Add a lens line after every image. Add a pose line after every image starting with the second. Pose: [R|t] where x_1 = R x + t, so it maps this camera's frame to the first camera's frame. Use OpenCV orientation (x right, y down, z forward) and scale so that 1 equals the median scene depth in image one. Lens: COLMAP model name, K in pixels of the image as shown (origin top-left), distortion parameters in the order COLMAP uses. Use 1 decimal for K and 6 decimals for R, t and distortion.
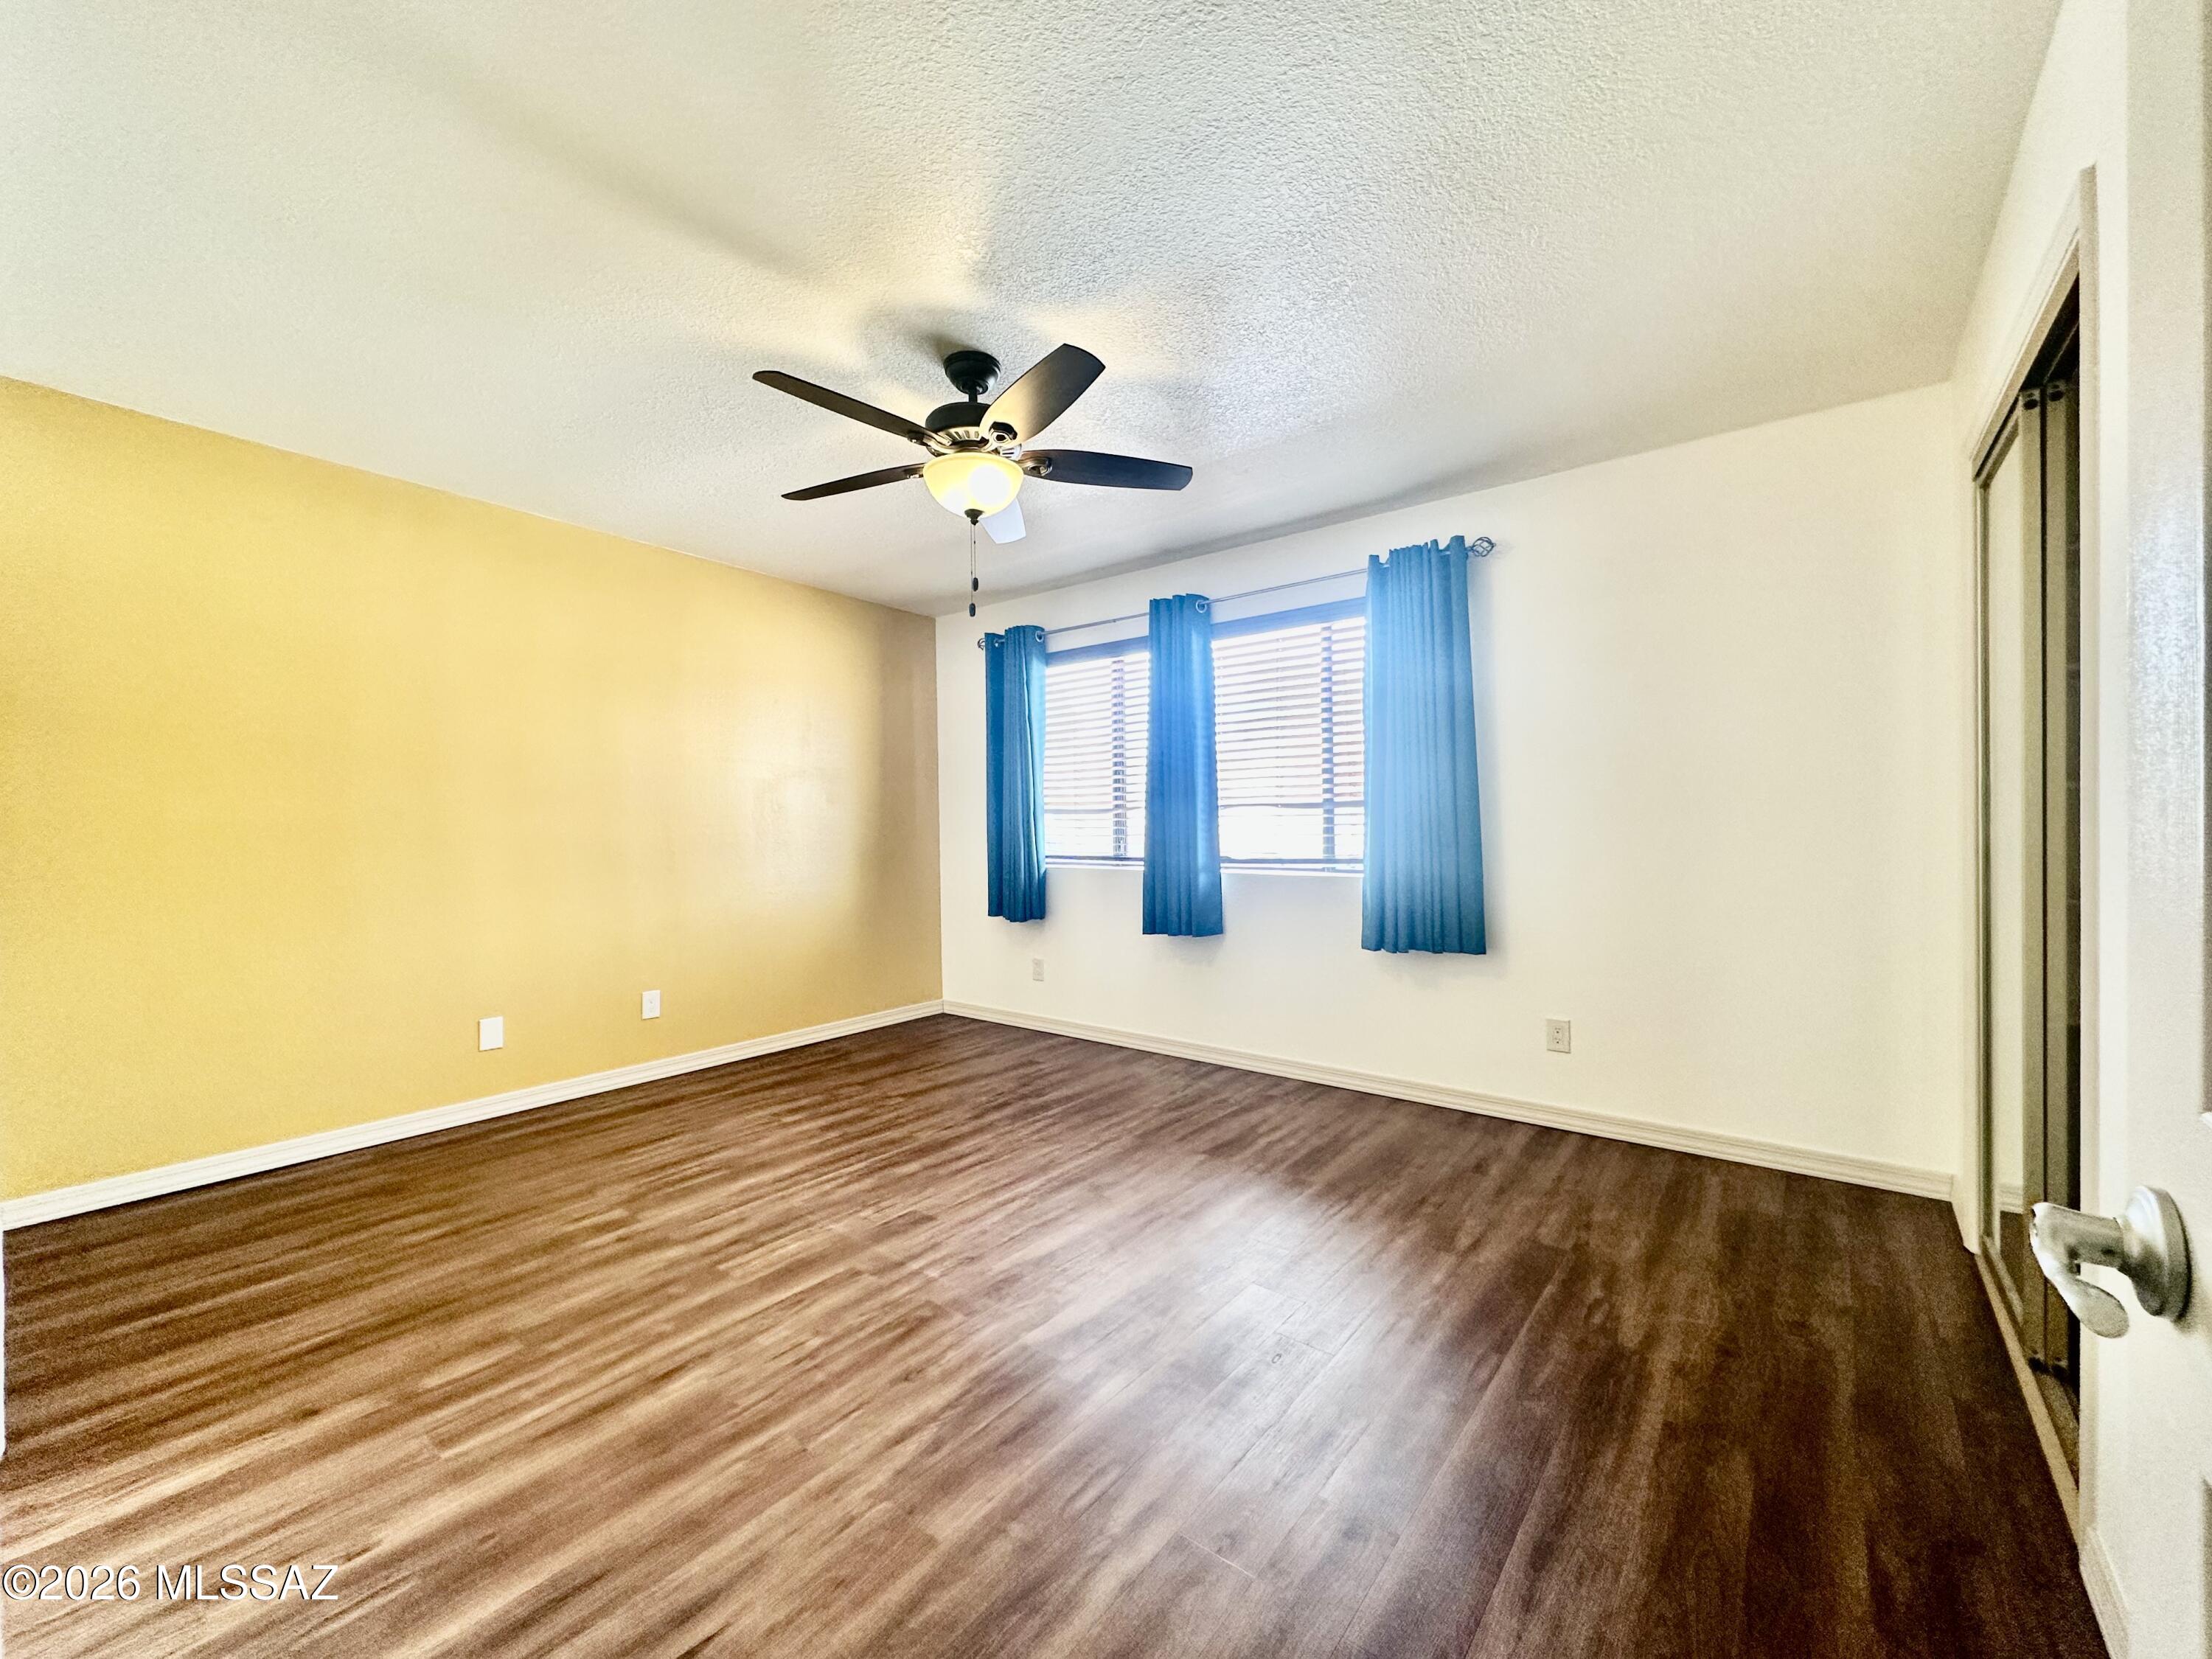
lens RADIAL K [[887.2, 0, 1108.6], [0, 887.2, 820.2], [0, 0, 1]] dist [-0.003086, 0.000331]
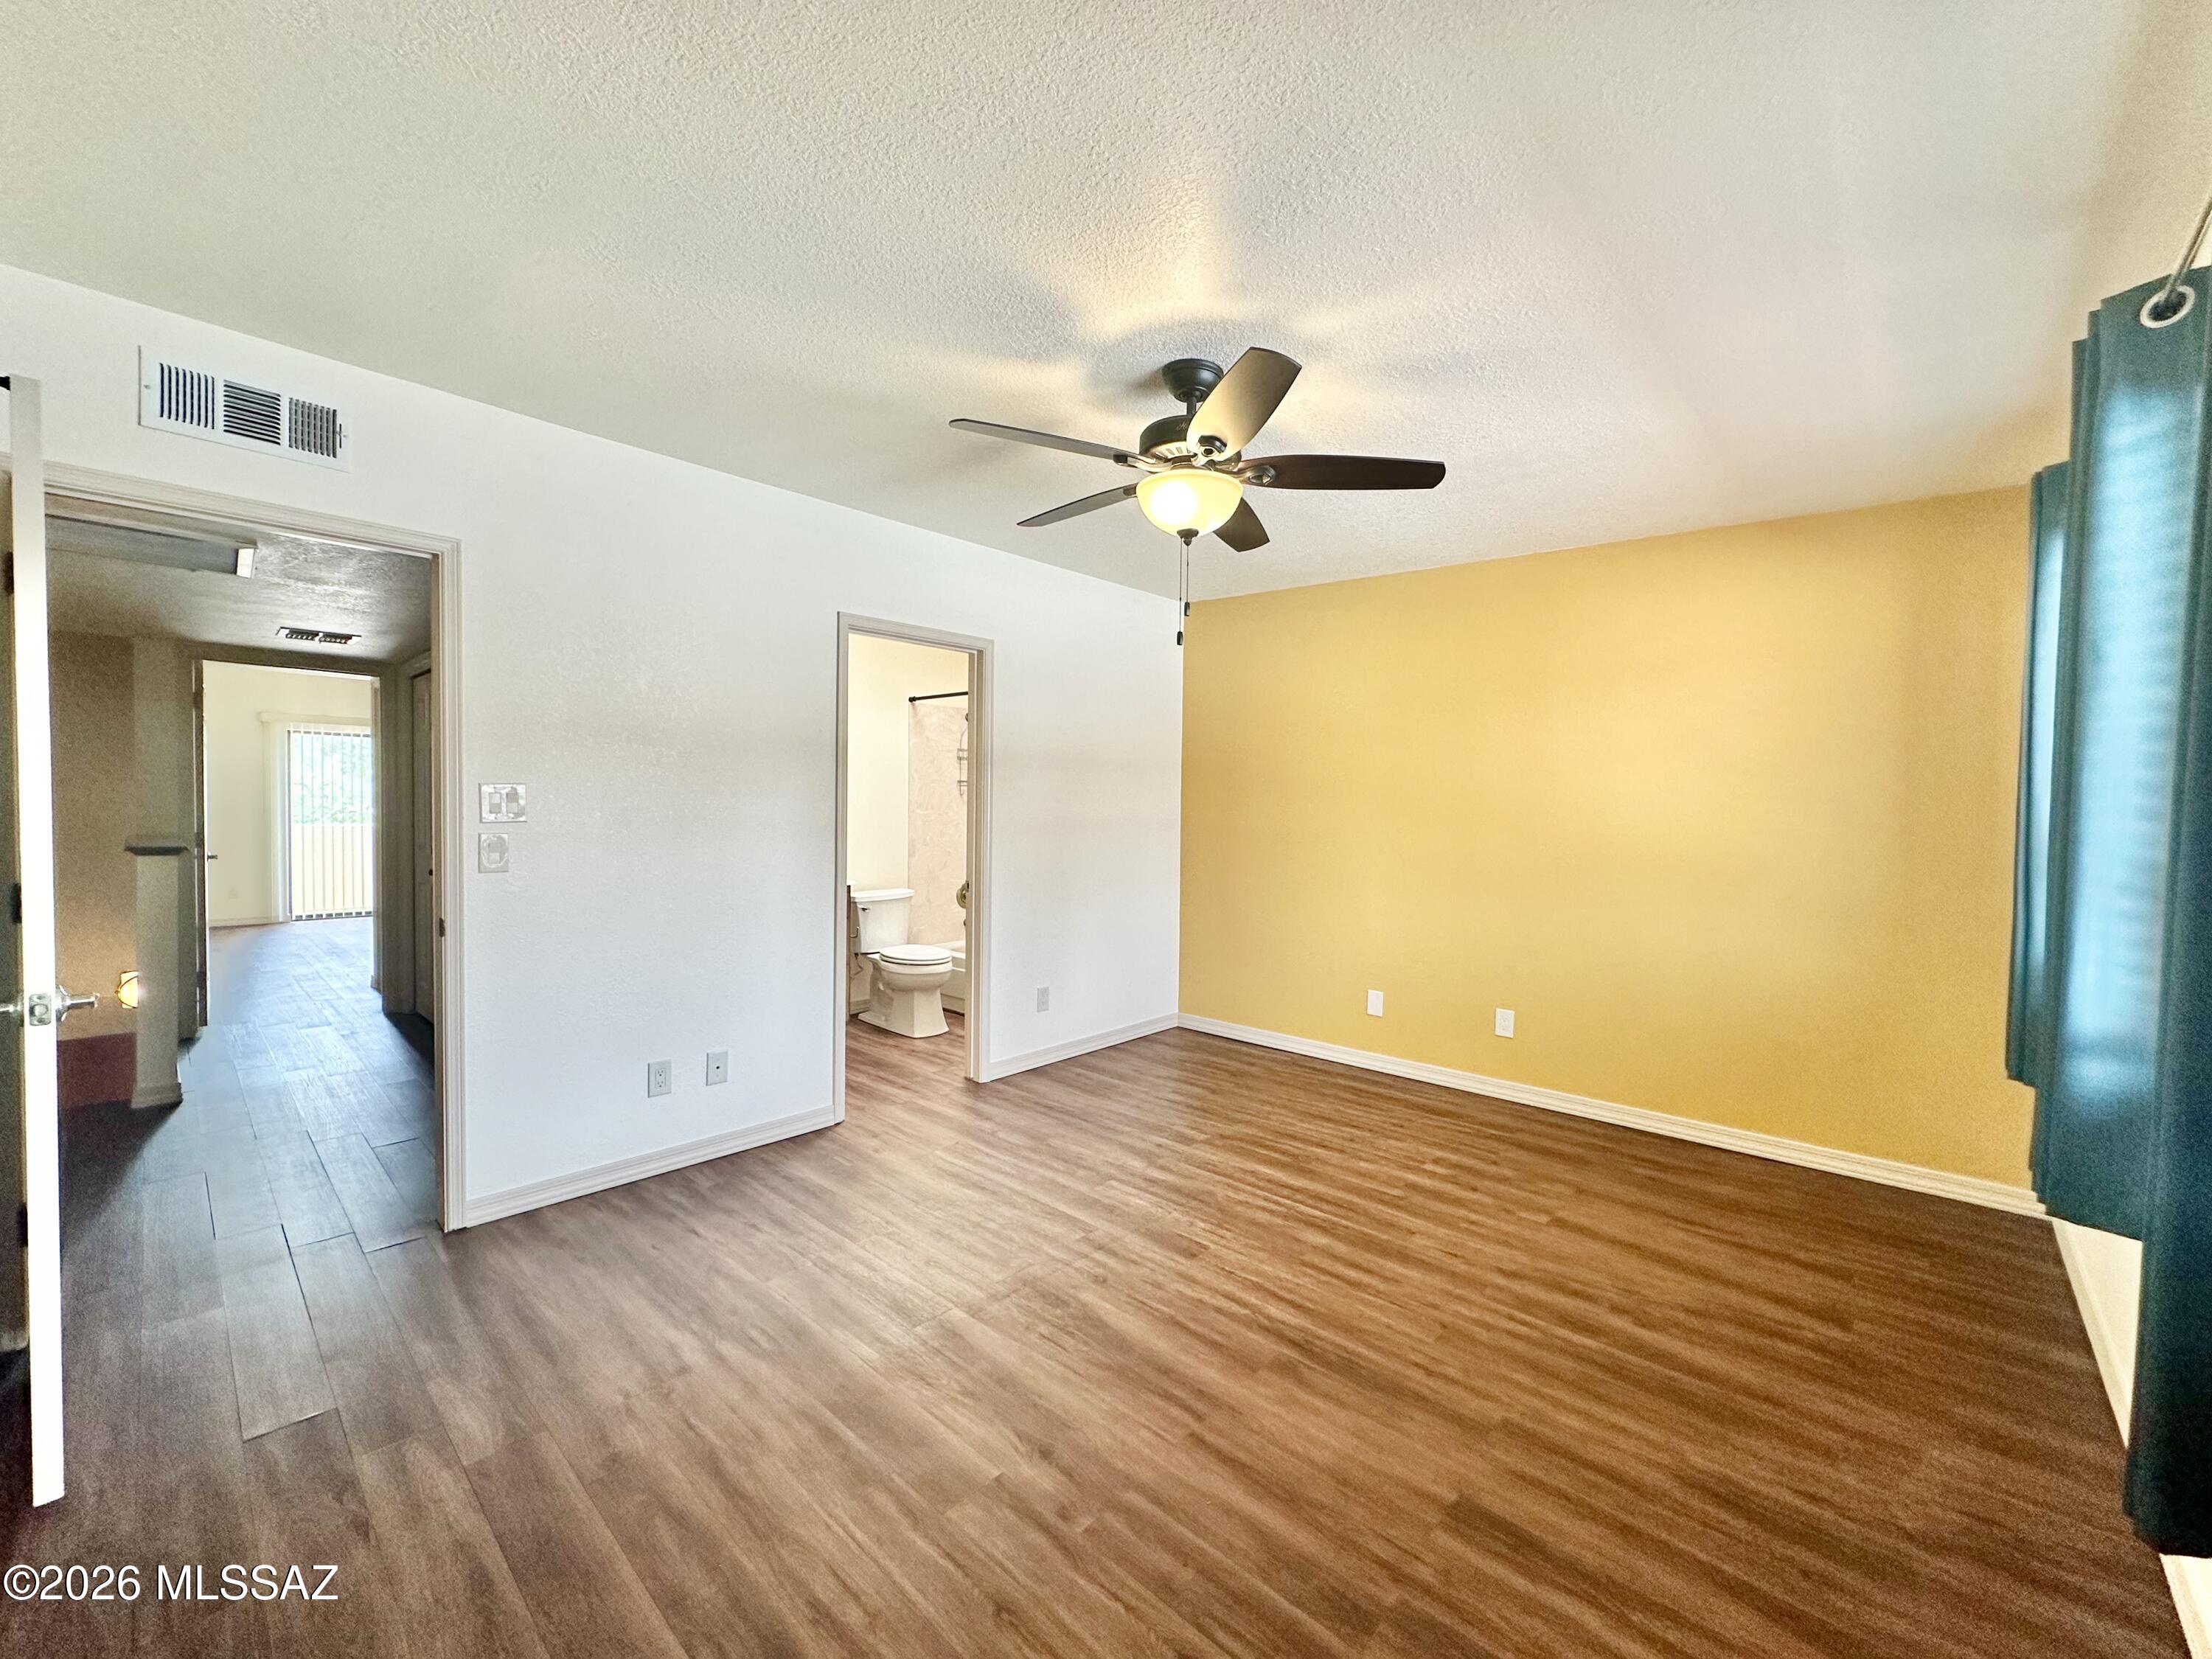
lens RADIAL K [[887.2, 0, 1105.7], [0, 887.2, 823.3], [0, 0, 1]] dist [-0.003086, 0.000331]
pose [[-0.072414, 0.032268, -0.996853, 0.692359], [-0.012280, 0.999372, 0.033241, -0.060700], [0.997299, 0.014648, -0.071972, 0.858751]]
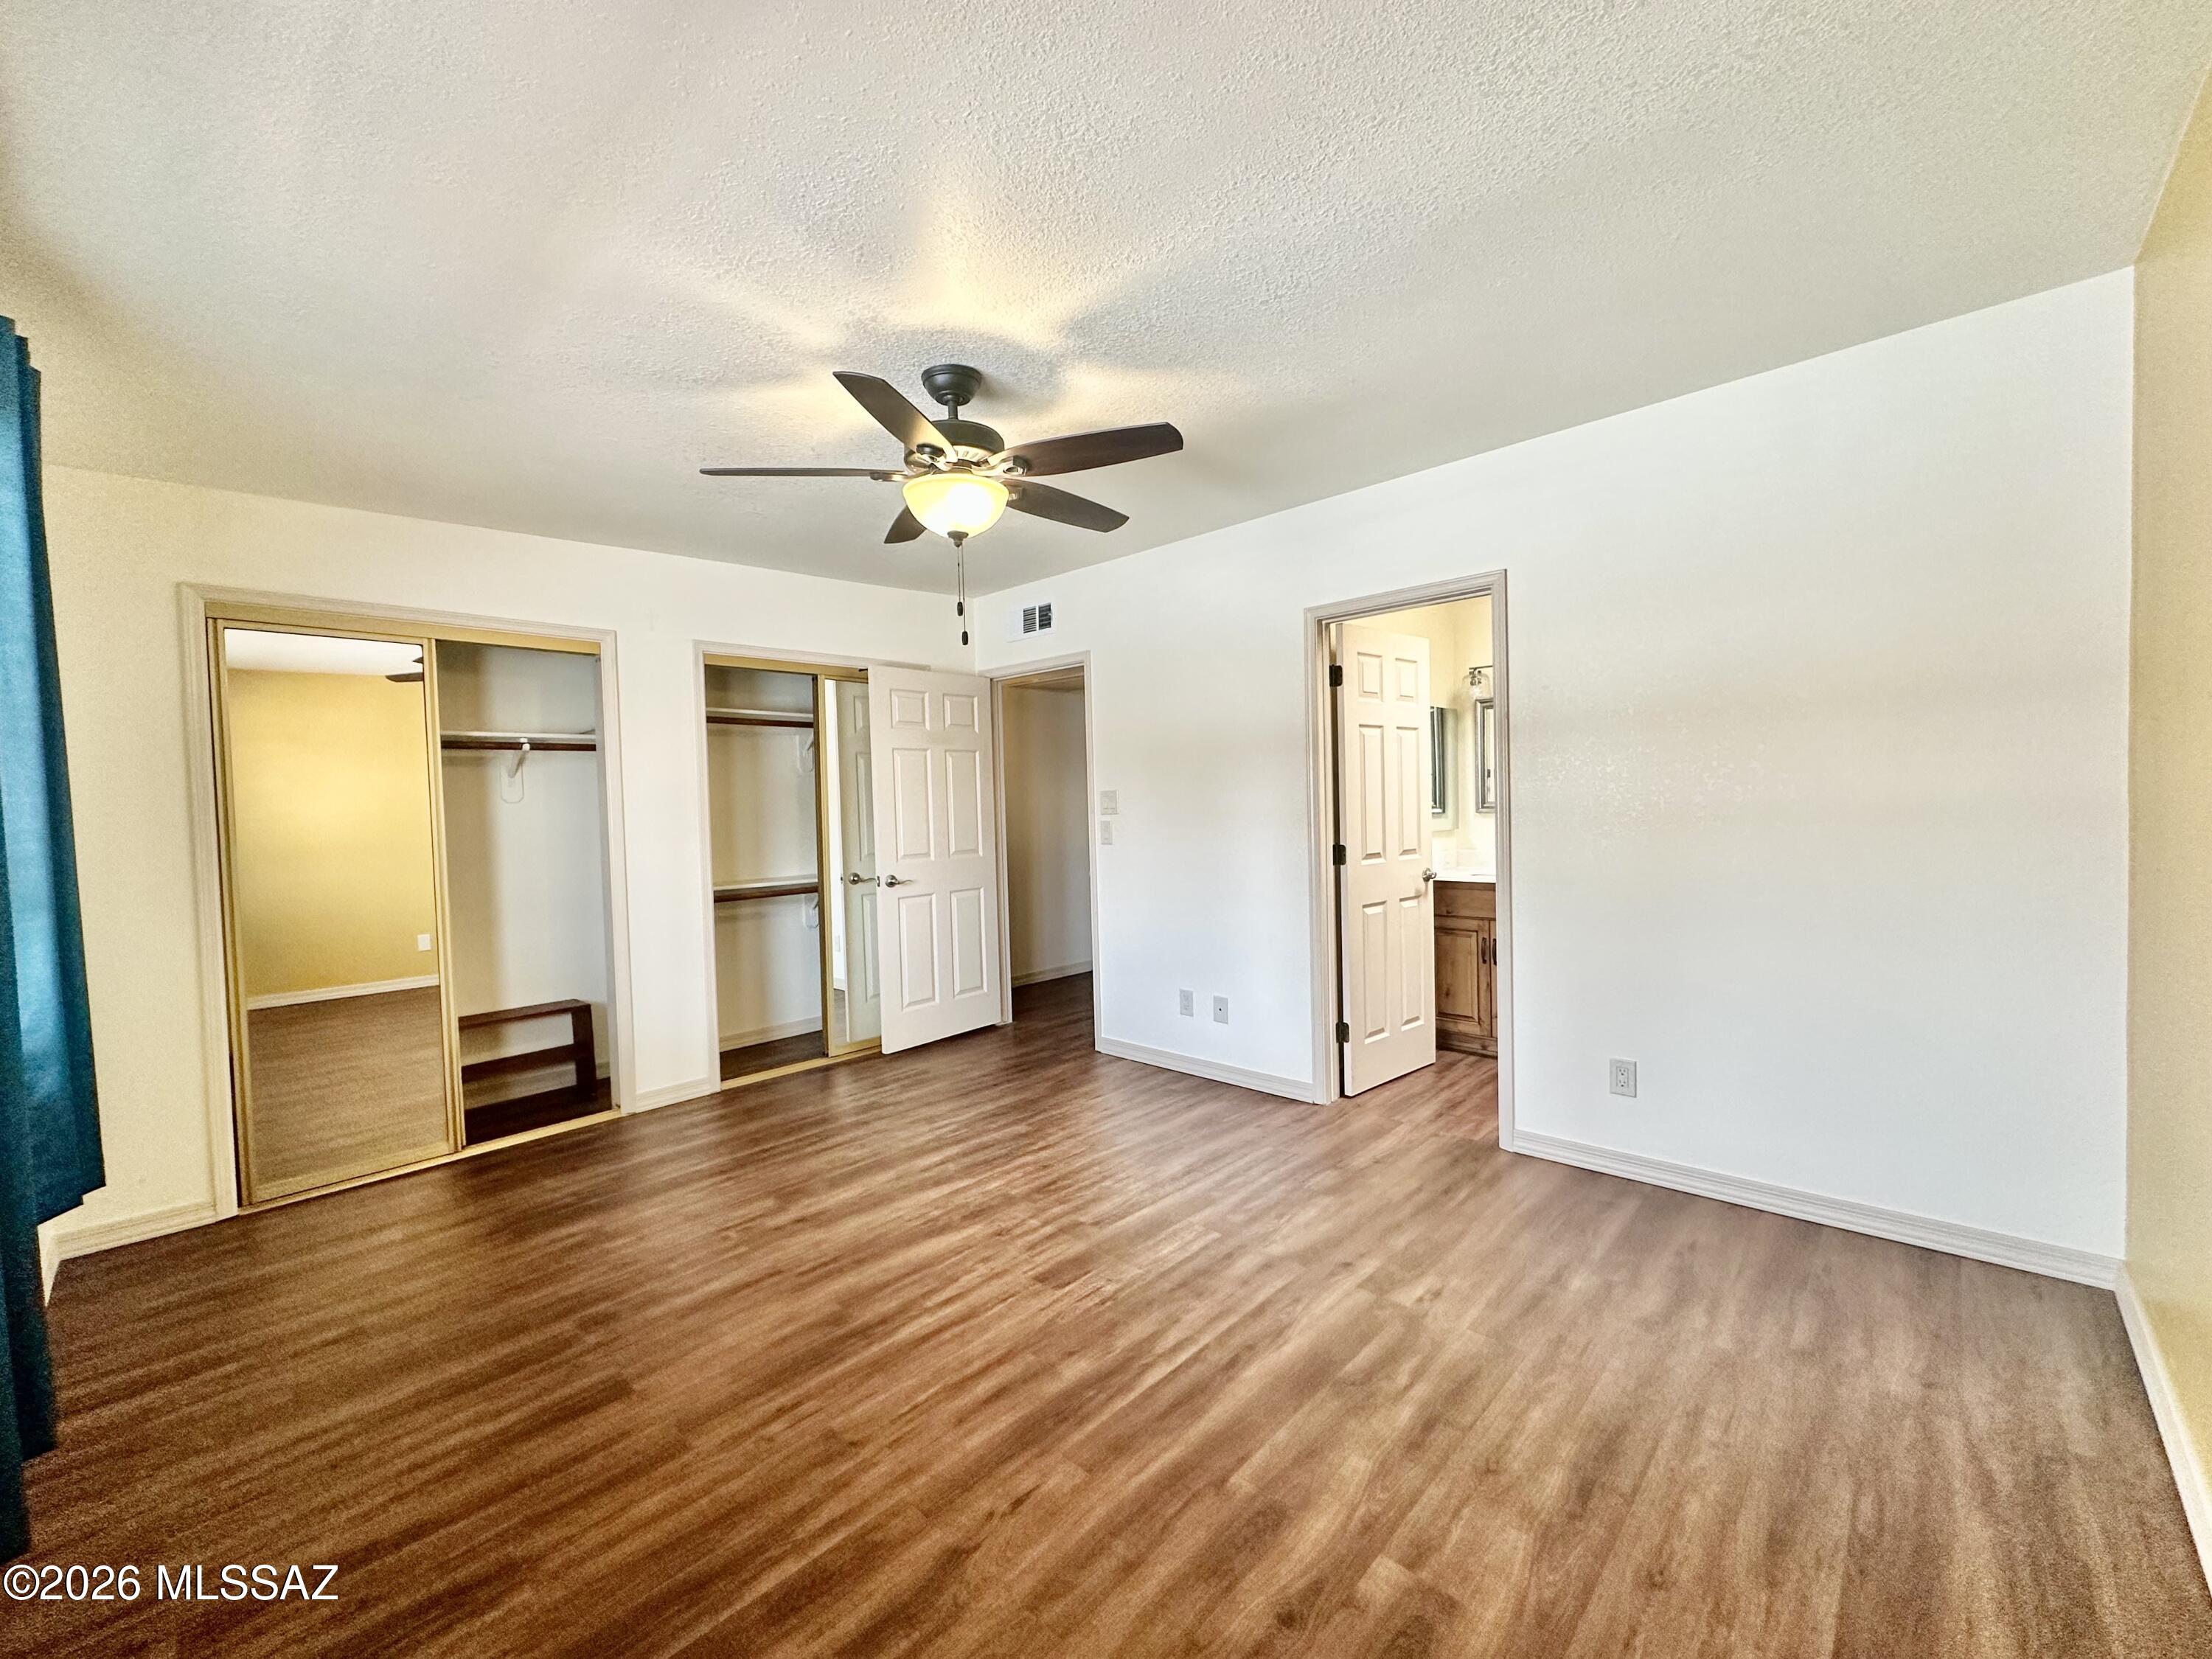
lens RADIAL K [[887.2, 0, 1107.2], [0, 887.2, 826.9], [0, 0, 1]] dist [-0.003086, 0.000331]
pose [[-0.995458, 0.039904, 0.086436, -0.330599], [0.042456, 0.998709, 0.027896, -0.044177], [-0.085211, 0.031439, -0.995867, 1.693894]]
